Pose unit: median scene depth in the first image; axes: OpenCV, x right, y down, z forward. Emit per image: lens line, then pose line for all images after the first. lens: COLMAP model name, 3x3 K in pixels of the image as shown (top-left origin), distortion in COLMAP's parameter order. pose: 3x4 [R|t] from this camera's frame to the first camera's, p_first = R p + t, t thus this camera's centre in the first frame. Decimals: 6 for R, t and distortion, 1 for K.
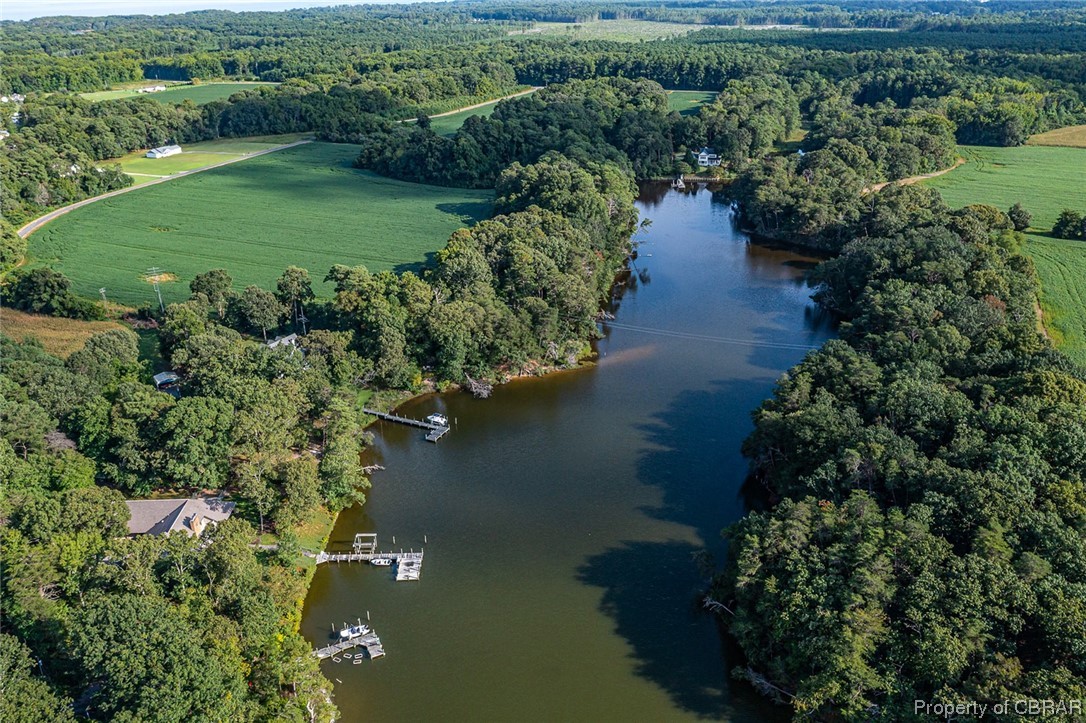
lens RADIAL K [[872.4, 0, 544.8], [0, 872.4, 363.7], [0, 0, 1]] dist [-0.016309, 0.008499]
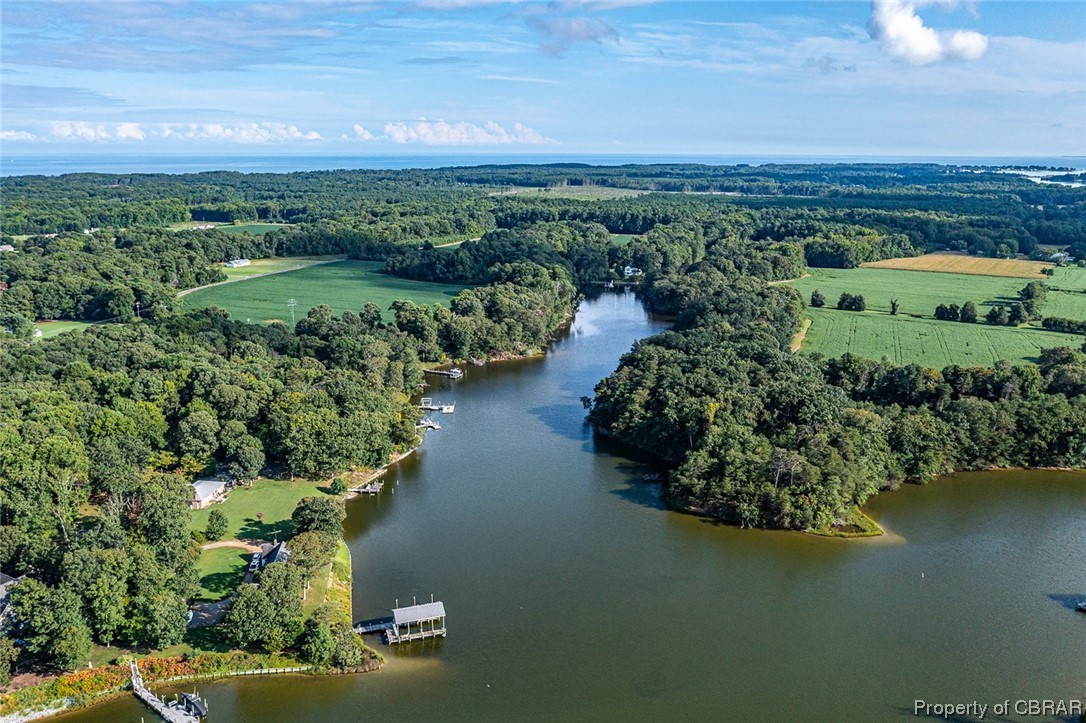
lens RADIAL K [[872.4, 0, 542.0], [0, 872.4, 360.1], [0, 0, 1]] dist [-0.016309, 0.008499]
pose [[0.999535, 0.014692, 0.026714, 0.003714], [-0.009618, 0.983434, -0.181009, 0.144921], [-0.028931, 0.180668, 0.983119, -0.322219]]
